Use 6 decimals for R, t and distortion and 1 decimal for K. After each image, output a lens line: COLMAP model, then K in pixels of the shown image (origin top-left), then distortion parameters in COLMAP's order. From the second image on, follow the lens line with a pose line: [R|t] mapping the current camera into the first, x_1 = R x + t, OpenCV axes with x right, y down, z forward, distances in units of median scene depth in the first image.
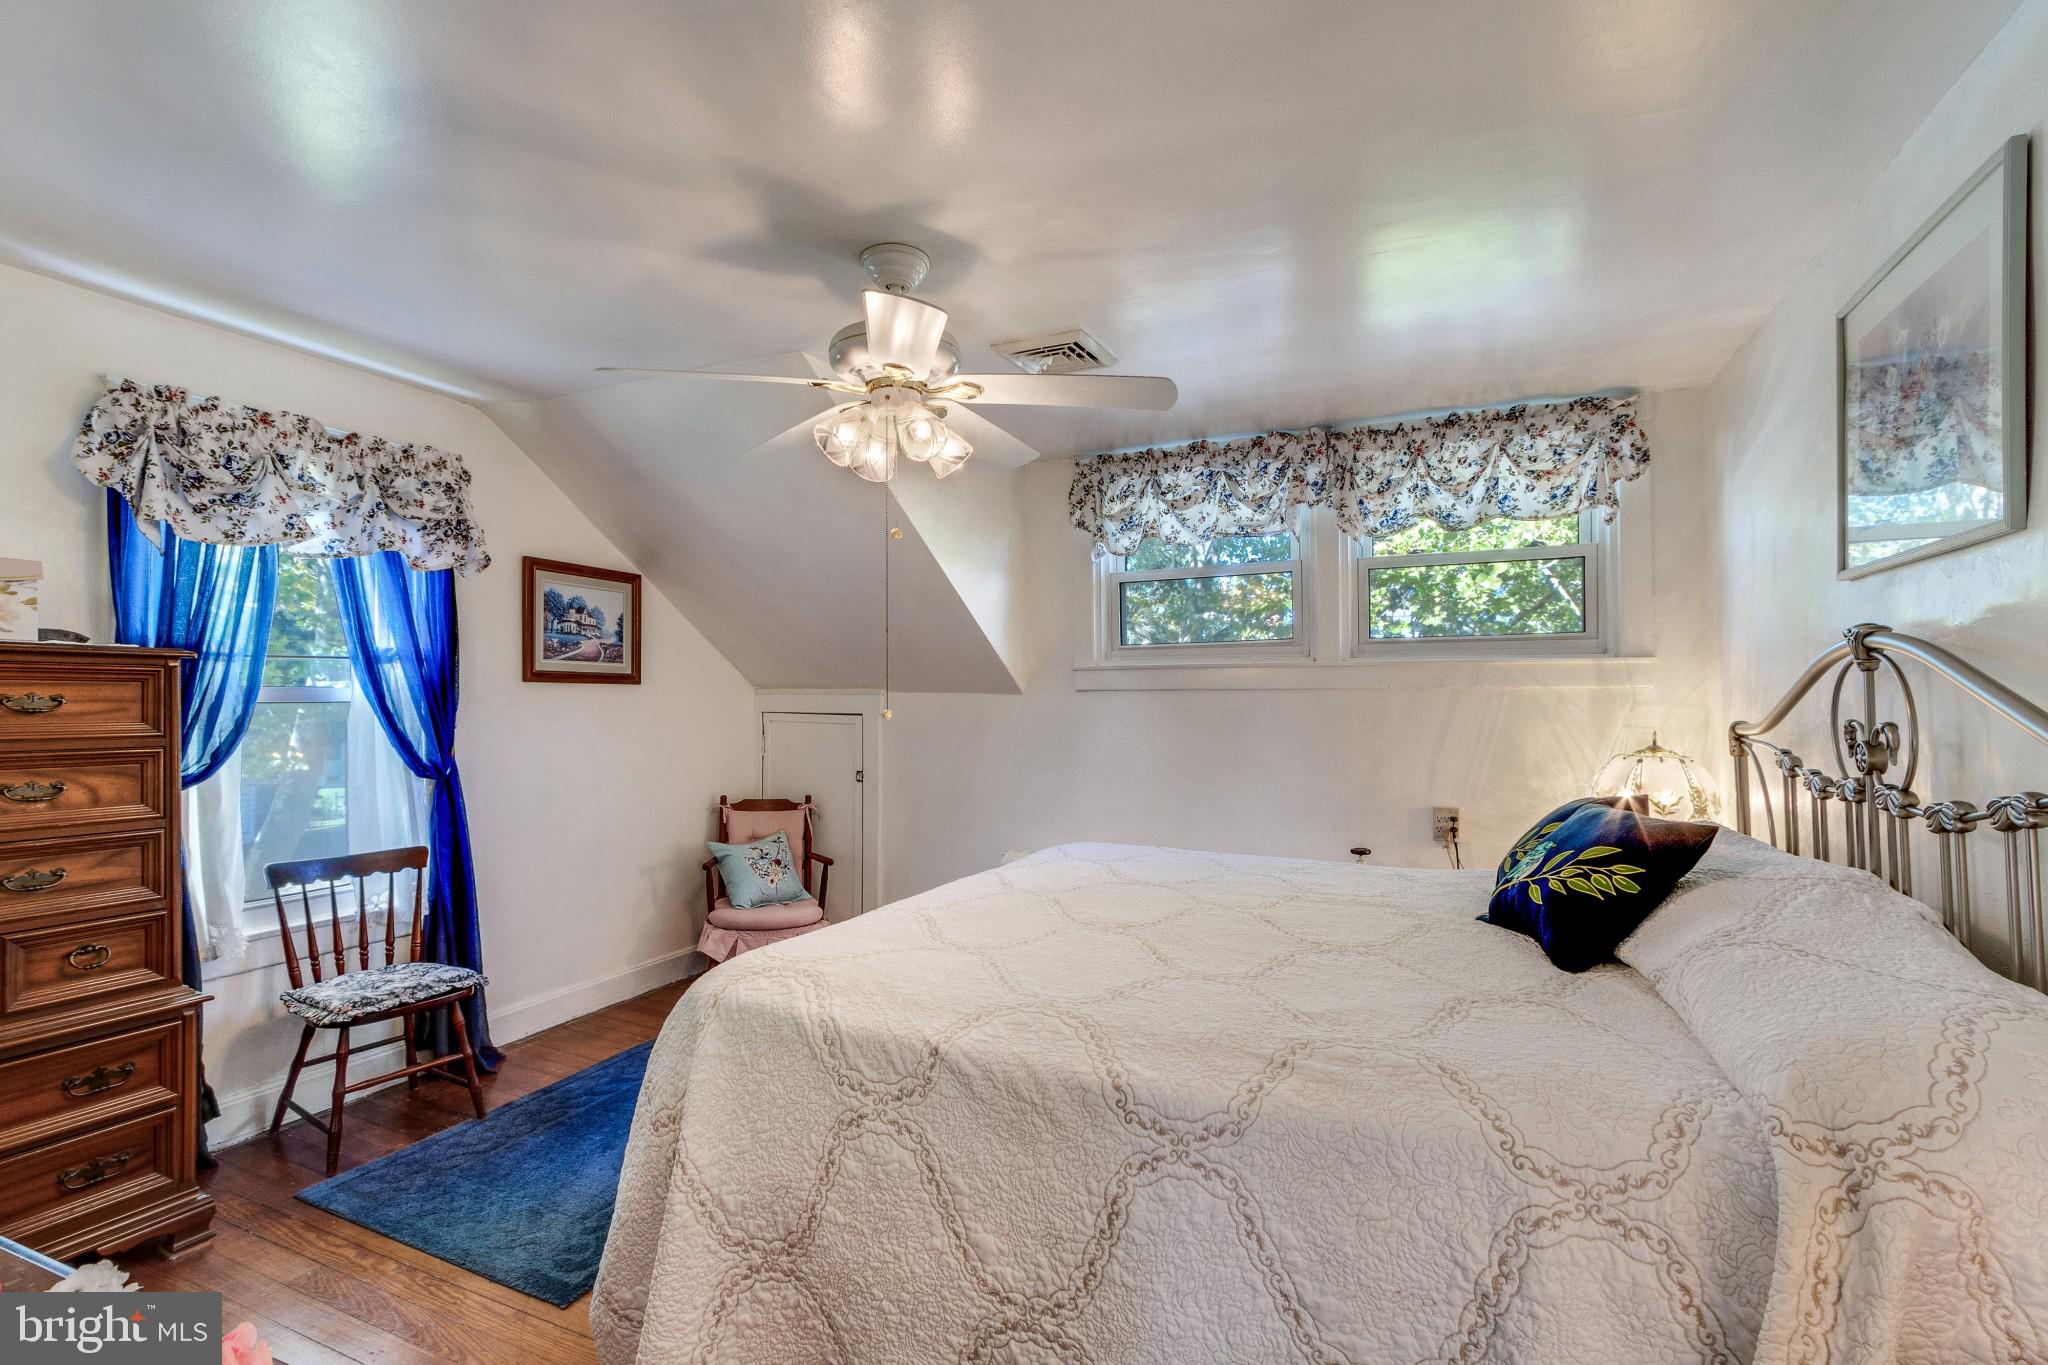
lens RADIAL K [[947.4, 0, 1021.6], [0, 947.4, 695.9], [0, 0, 1]] dist [0.004162, 0.000182]
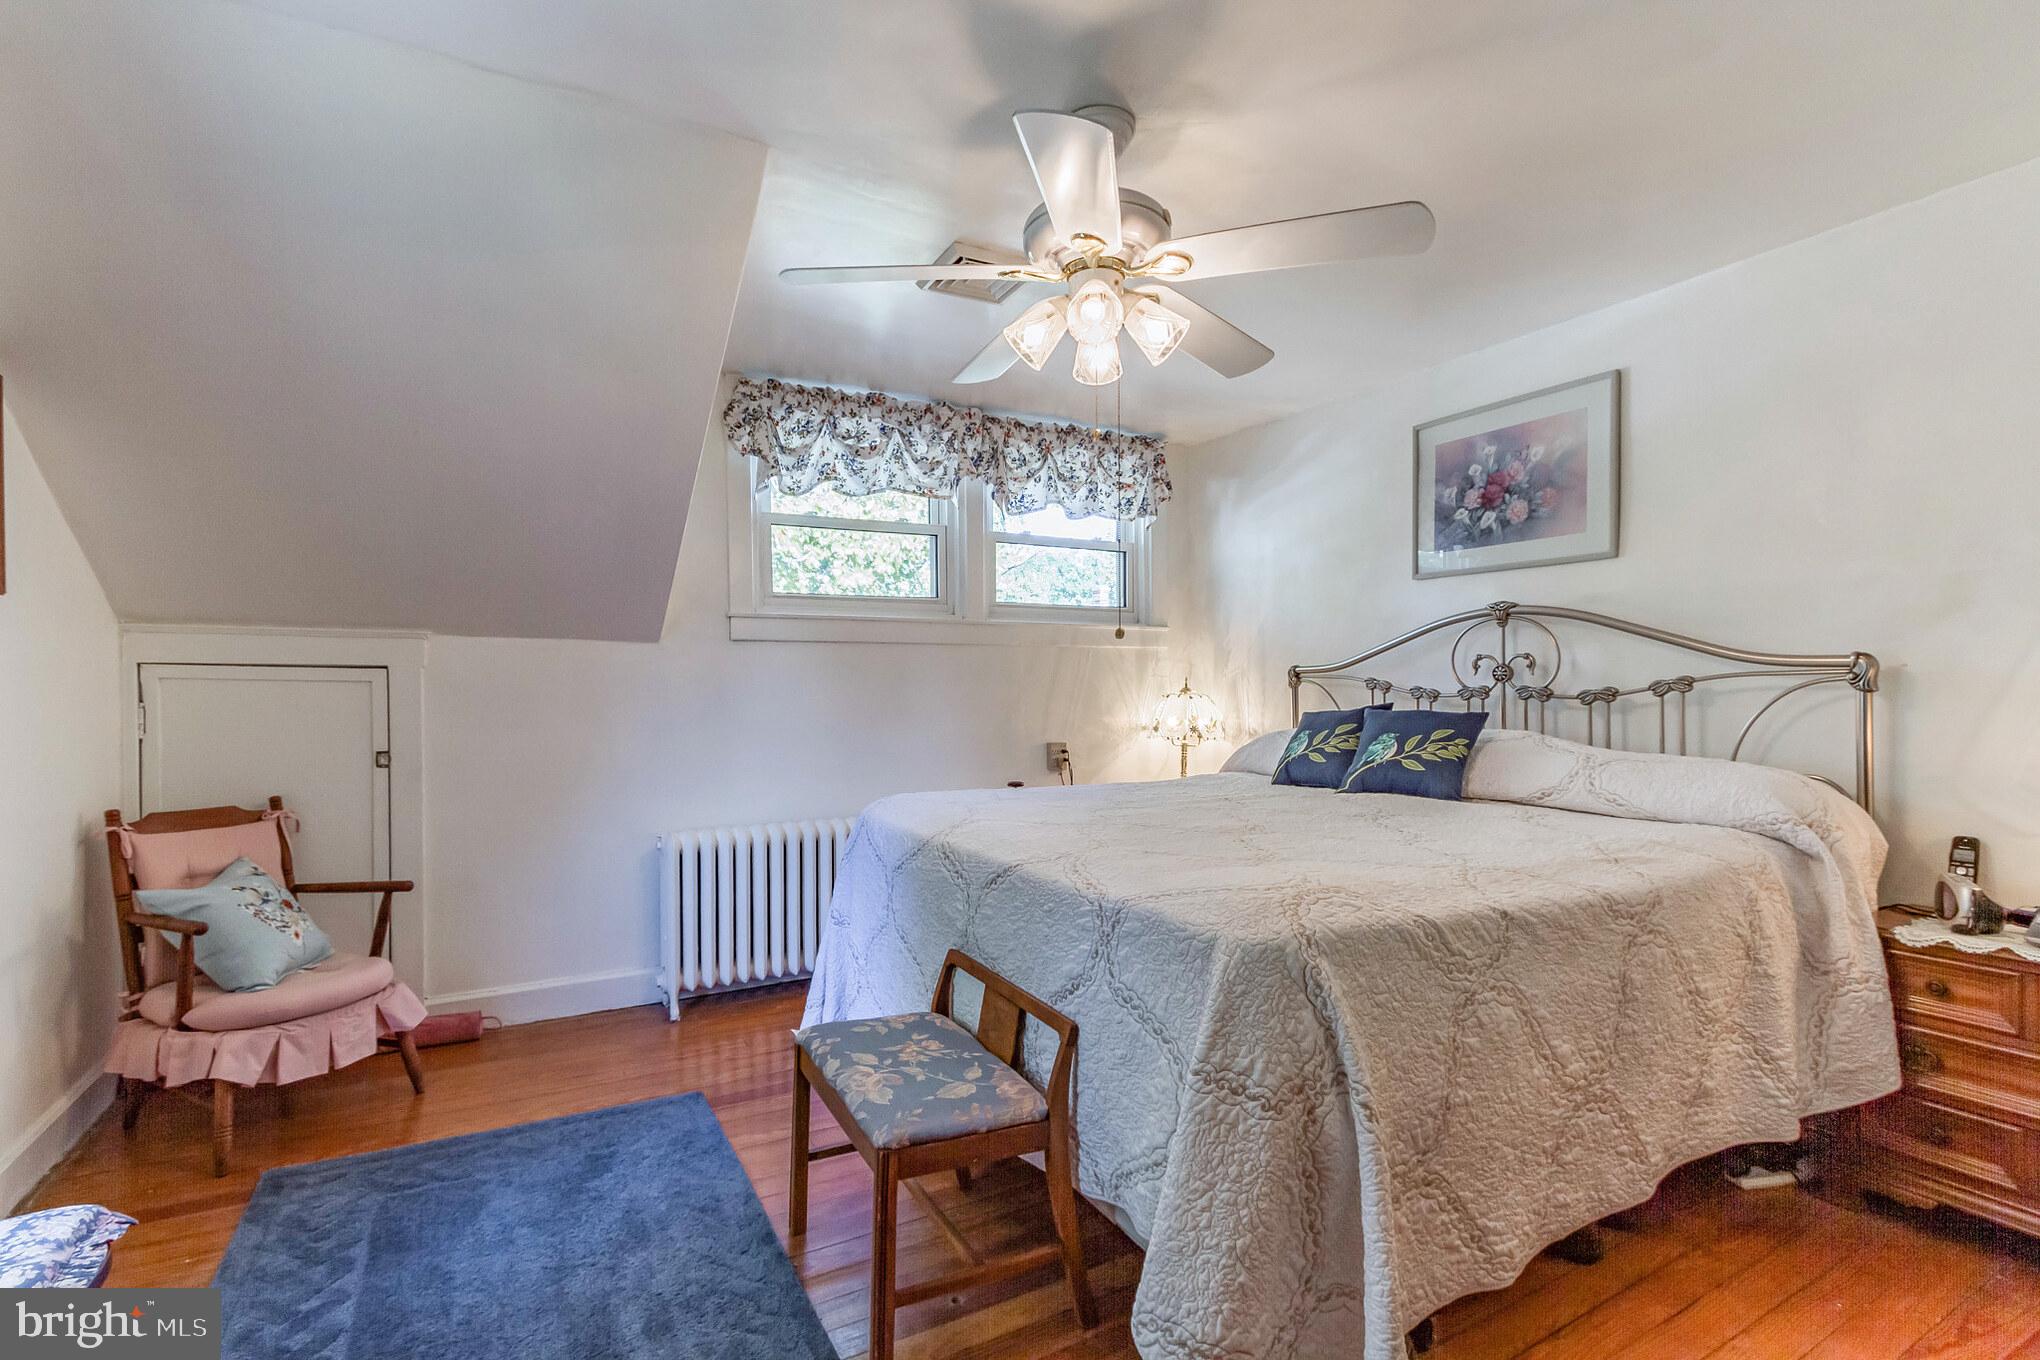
lens RADIAL K [[912.6, 0, 1020.0], [0, 912.6, 680.0], [0, 0, 1]] dist [0.000213, -0.000006]
pose [[0.601490, 0.001274, 0.798879, -0.509050], [0.000486, 0.999998, -0.001961, 0.037270], [-0.798880, 0.001568, 0.601488, 0.311978]]
